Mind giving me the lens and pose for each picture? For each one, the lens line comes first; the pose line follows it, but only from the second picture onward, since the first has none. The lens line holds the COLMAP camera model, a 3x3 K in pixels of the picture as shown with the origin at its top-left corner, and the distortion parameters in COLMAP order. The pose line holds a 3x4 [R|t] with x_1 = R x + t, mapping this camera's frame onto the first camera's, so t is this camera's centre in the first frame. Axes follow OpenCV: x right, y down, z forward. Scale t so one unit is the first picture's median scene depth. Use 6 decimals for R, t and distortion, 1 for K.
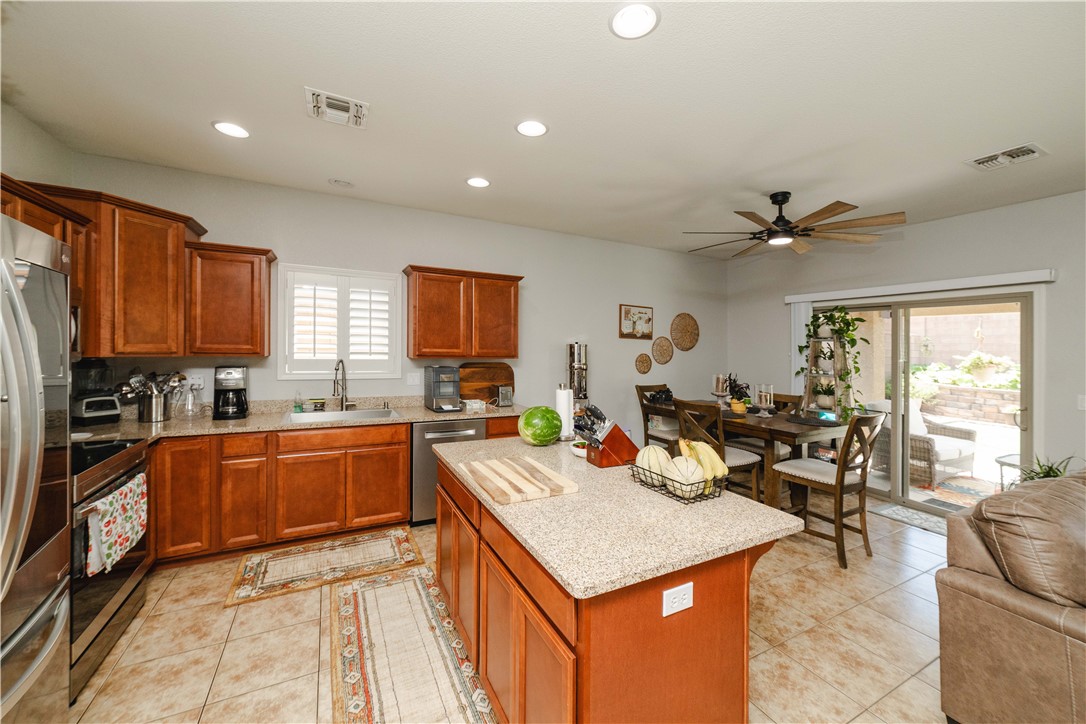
lens RADIAL K [[421.8, 0, 536.6], [0, 421.8, 342.3], [0, 0, 1]] dist [-0.001611, -0.000039]
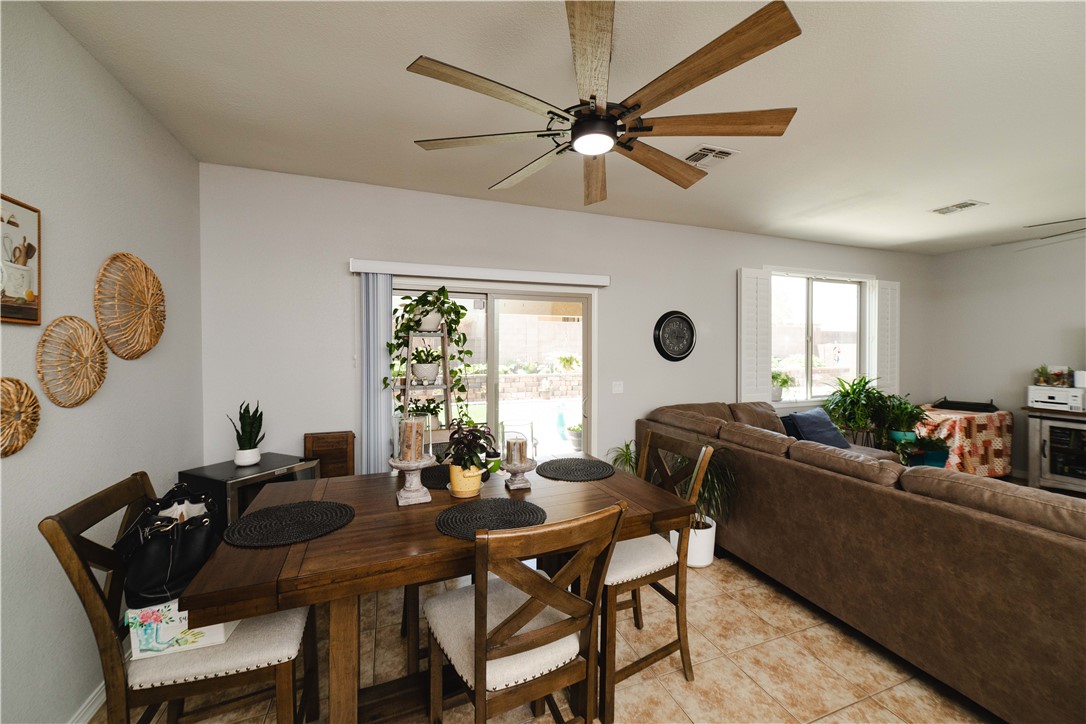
lens RADIAL K [[411.9, 0, 538.1], [0, 411.9, 360.1], [0, 0, 1]] dist [0.003006, 0.000201]
pose [[0.143305, -0.047414, 0.988542, 0.075711], [-0.004095, 0.998815, 0.048500, 0.003117], [-0.989670, -0.010999, 0.142941, 0.944797]]
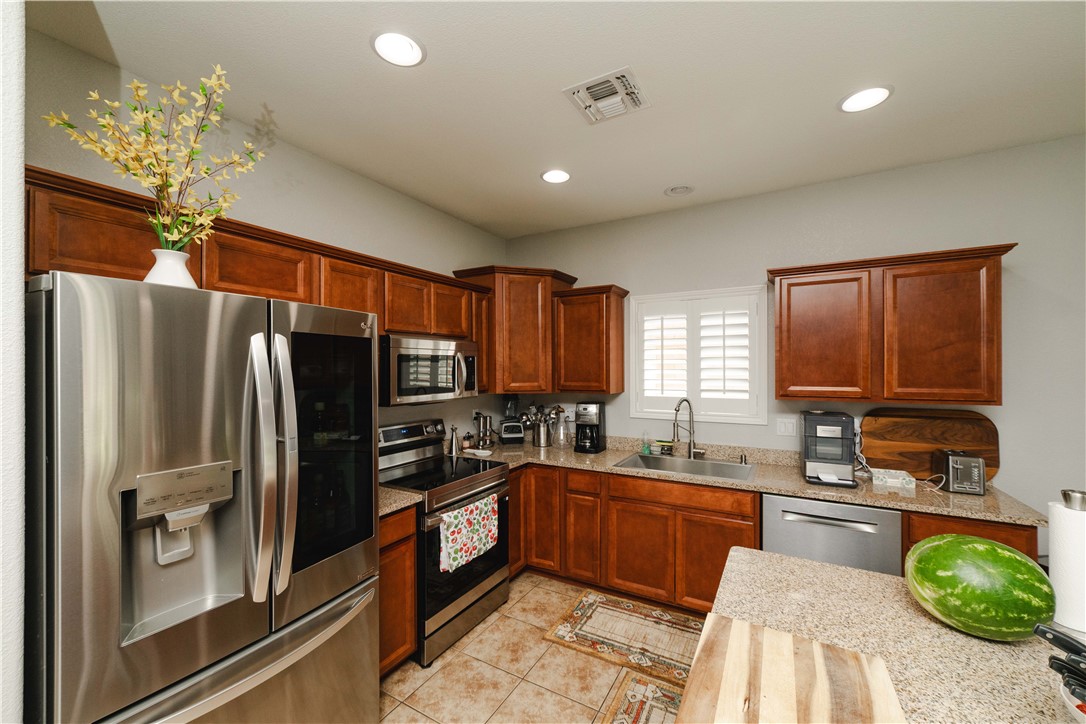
lens RADIAL K [[421.8, 0, 544.4], [0, 421.8, 374.5], [0, 0, 1]] dist [-0.001611, -0.000039]
pose [[0.550109, -0.010338, -0.835029, 0.091710], [0.025440, 0.999667, 0.004384, -0.018474], [0.834706, -0.023655, 0.550188, 0.293580]]
